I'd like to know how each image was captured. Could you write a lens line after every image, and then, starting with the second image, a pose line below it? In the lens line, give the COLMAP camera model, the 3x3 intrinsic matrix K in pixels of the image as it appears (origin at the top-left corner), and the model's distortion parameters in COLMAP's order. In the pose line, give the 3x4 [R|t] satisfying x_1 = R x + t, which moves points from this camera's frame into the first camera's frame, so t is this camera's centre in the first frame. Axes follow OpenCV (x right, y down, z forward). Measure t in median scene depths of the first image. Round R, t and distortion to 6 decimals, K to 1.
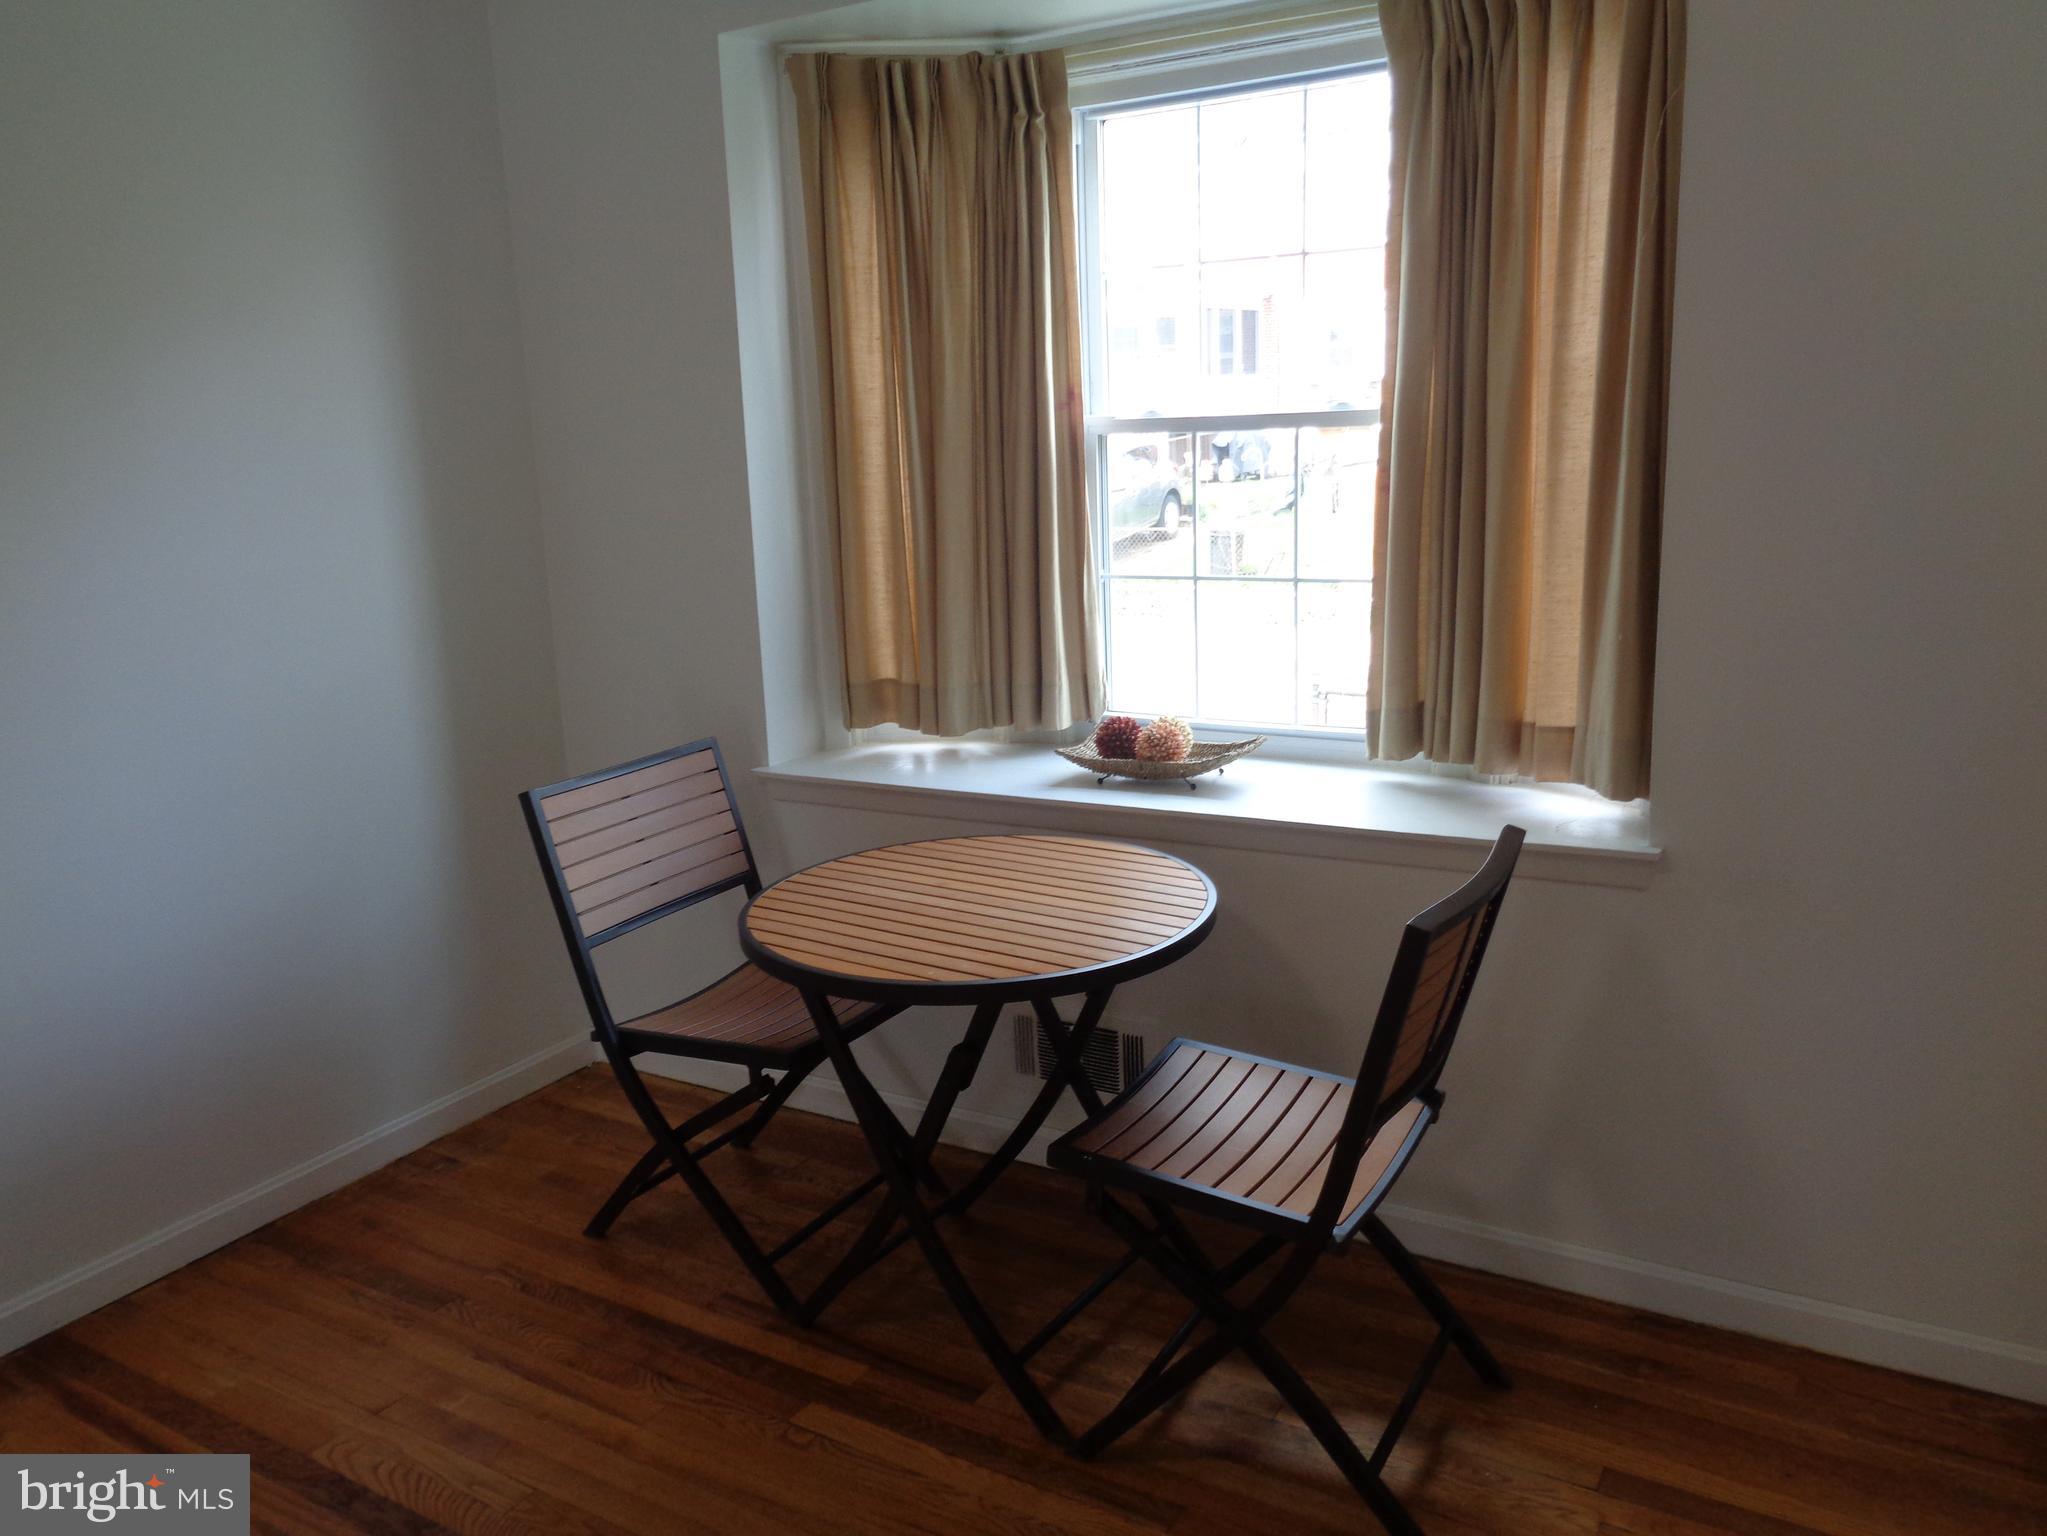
lens RADIAL K [[1544.5, 0, 1028.8], [0, 1544.5, 768.8], [0, 0, 1]] dist [-0.007062, 0.002216]
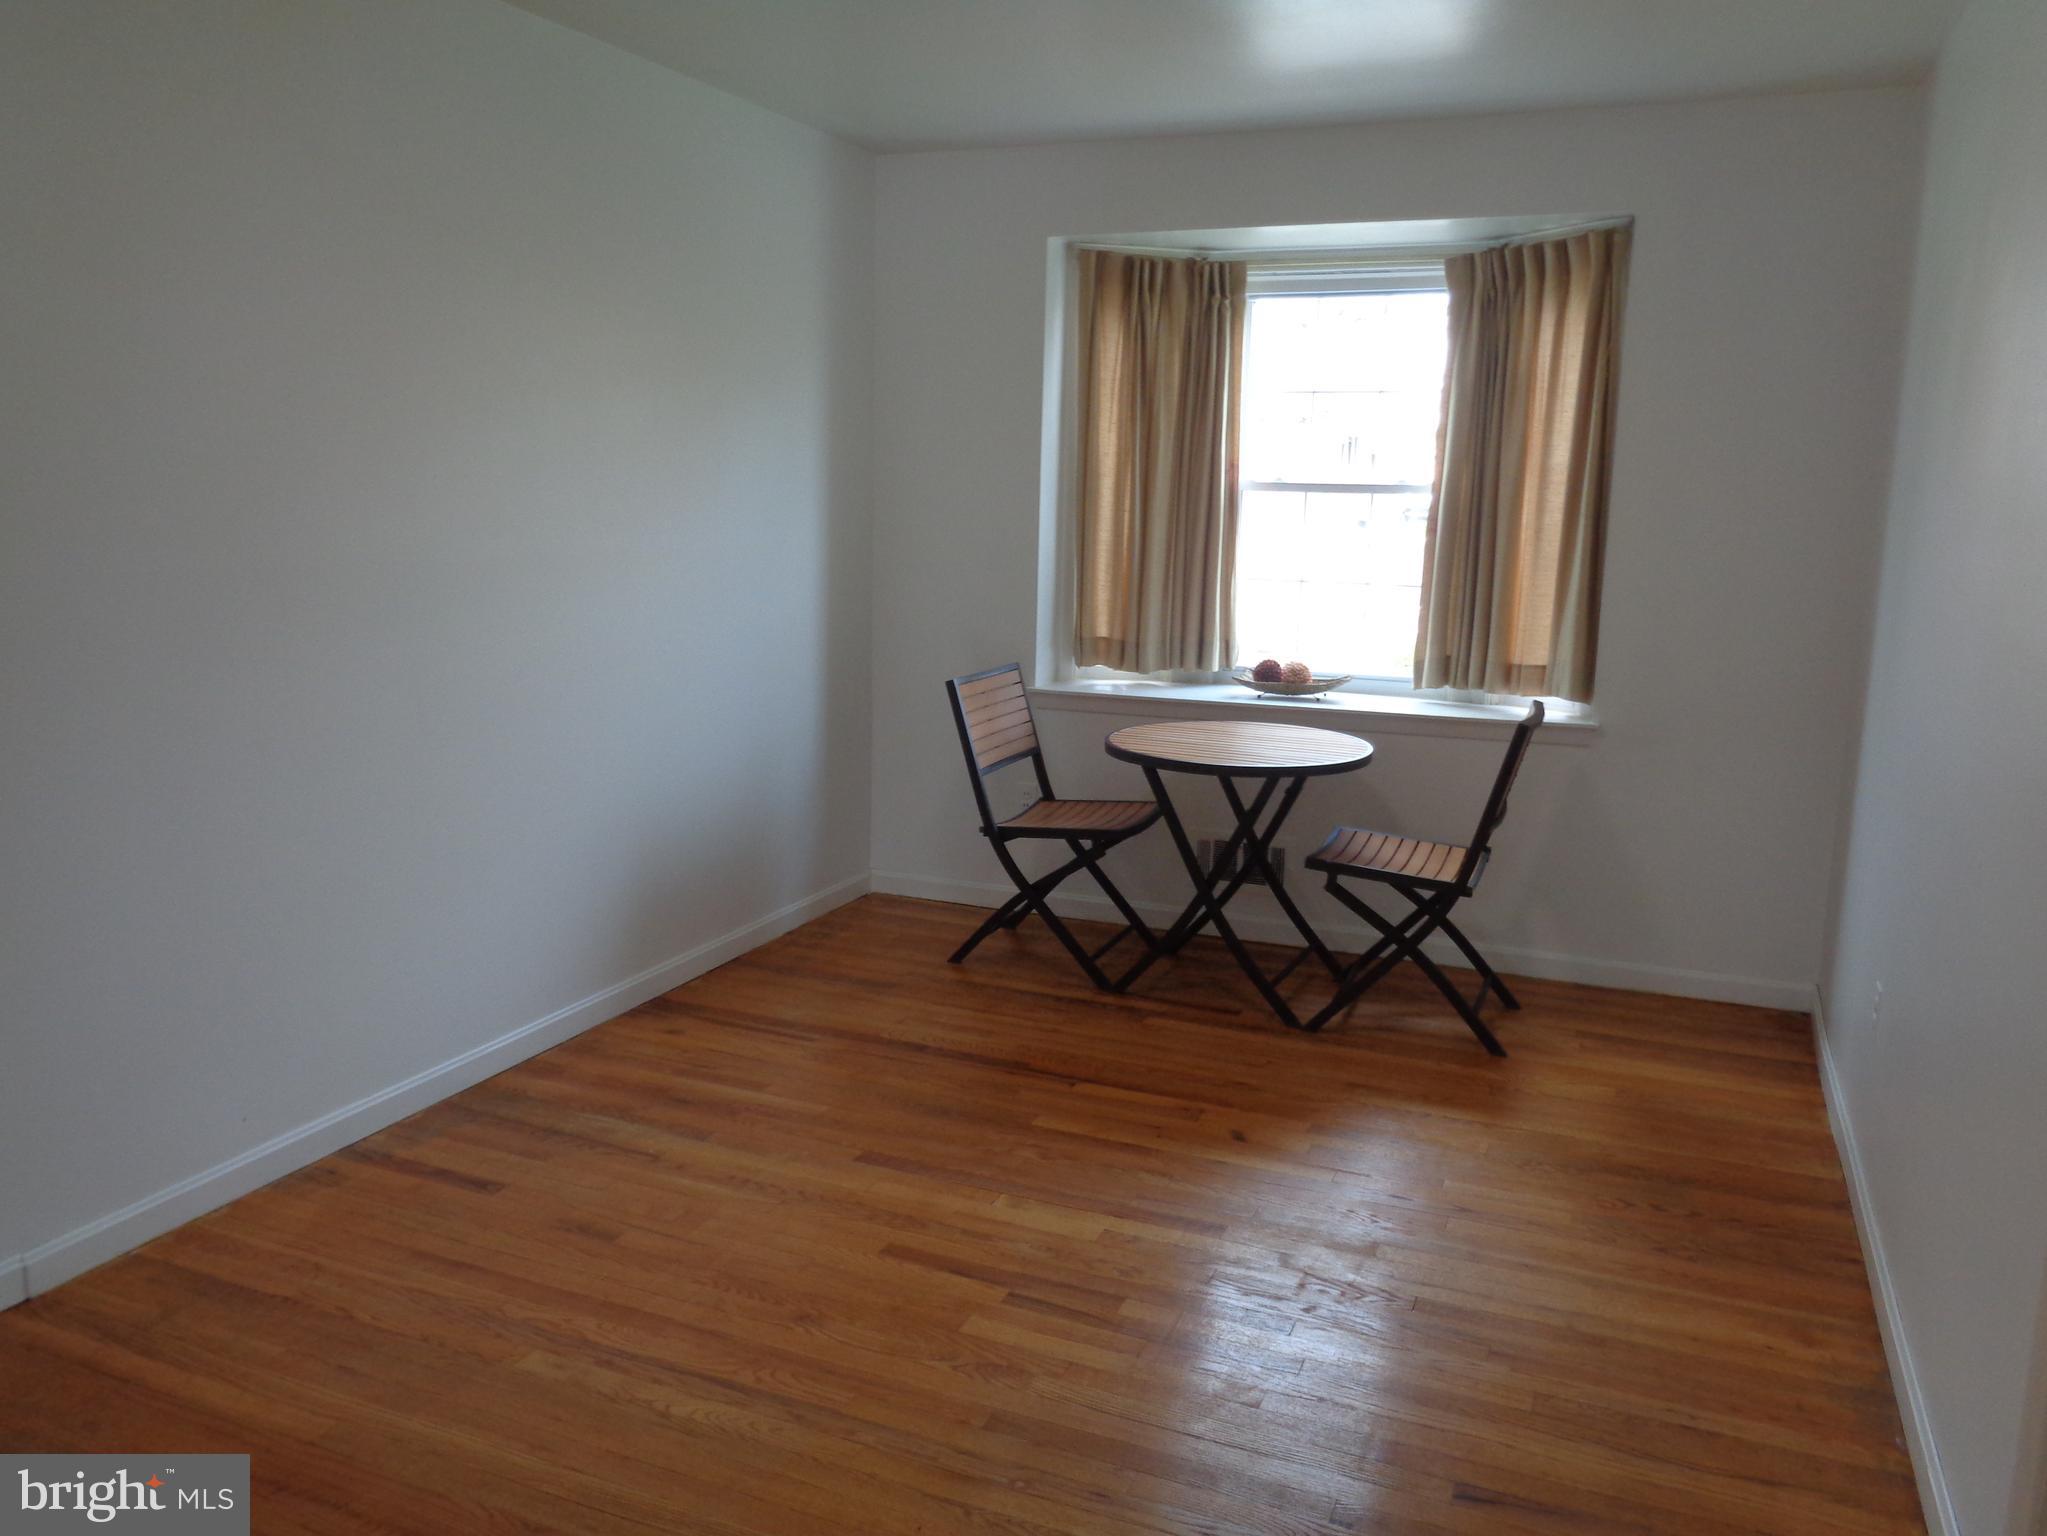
lens RADIAL K [[1544.5, 0, 1018.4], [0, 1544.5, 767.5], [0, 0, 1]] dist [-0.007062, 0.002216]
pose [[0.990309, 0.033990, 0.134657, -0.430710], [-0.028579, 0.998712, -0.041922, 0.160959], [-0.135908, 0.037667, 0.990005, -0.608013]]
